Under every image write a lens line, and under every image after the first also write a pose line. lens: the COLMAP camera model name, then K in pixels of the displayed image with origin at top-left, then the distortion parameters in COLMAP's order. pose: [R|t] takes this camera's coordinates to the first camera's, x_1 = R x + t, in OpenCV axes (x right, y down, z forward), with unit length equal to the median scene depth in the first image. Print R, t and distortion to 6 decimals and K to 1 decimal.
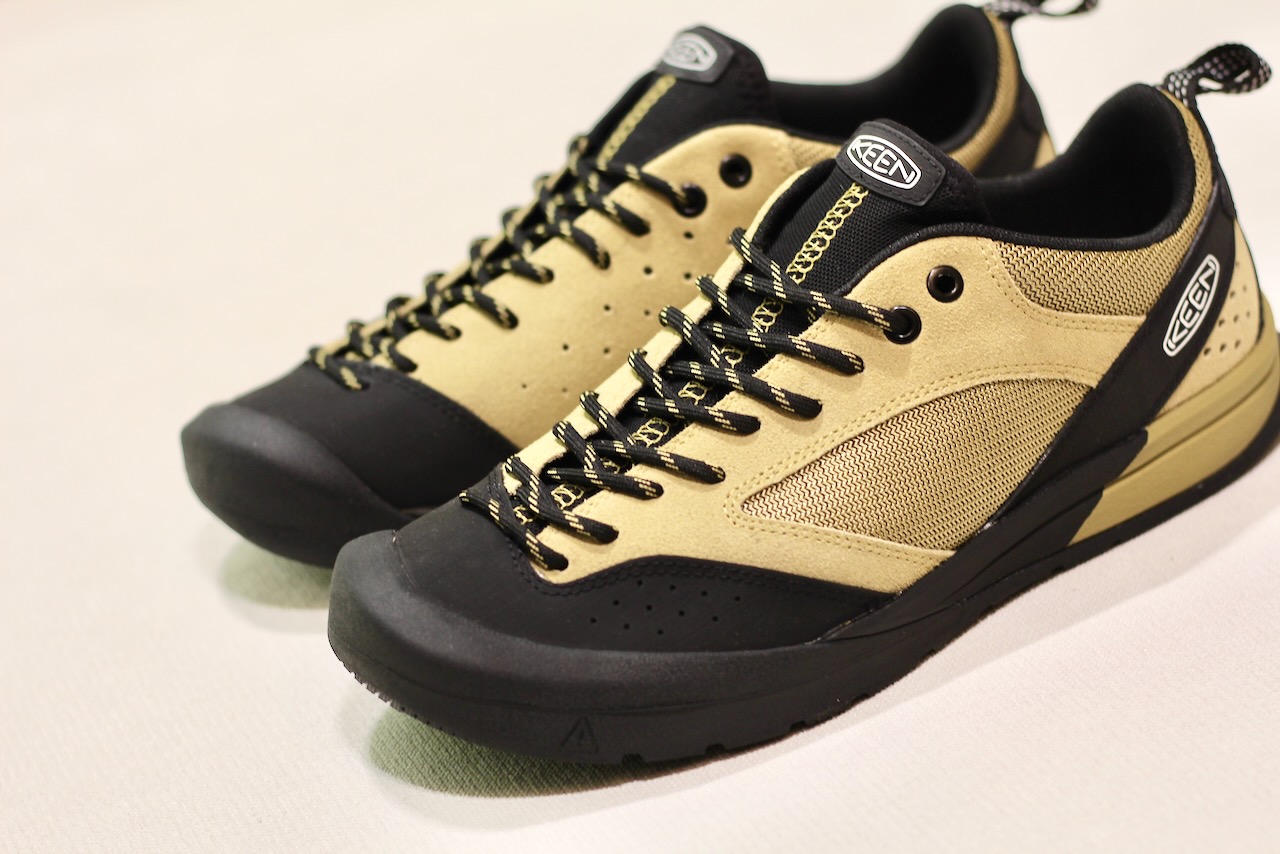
lens RADIAL K [[2777.5, 0, 640.0], [0, 2777.5, 427.0], [0, 0, 1]] dist [-0.008604, 0.550896]
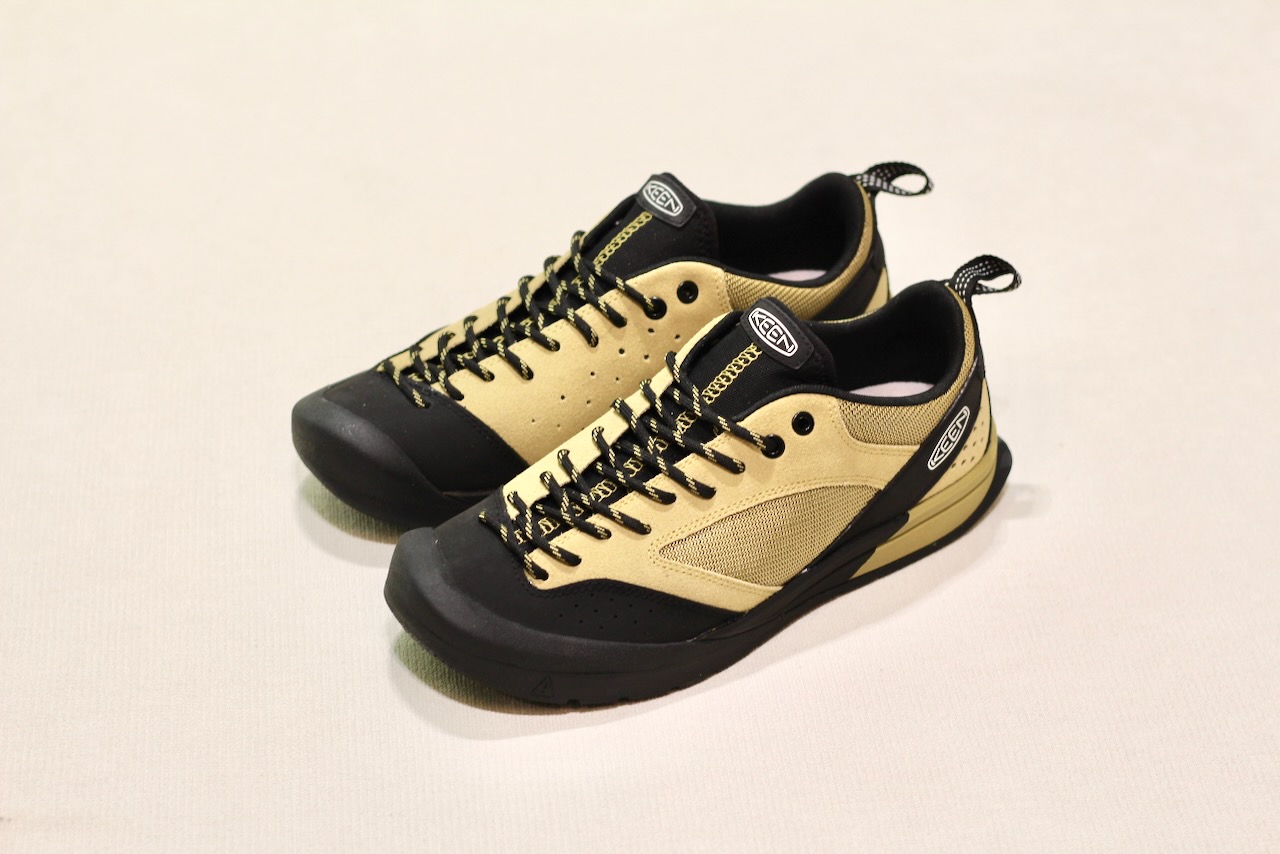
lens RADIAL K [[2777.5, 0, 640.0], [0, 2777.5, 427.0], [0, 0, 1]] dist [-0.008604, 0.550896]
pose [[0.982609, 0.122906, 0.139189, -0.199060], [-0.143924, 0.977740, 0.152675, -0.275037], [-0.117326, -0.170052, 0.978426, -0.530178]]
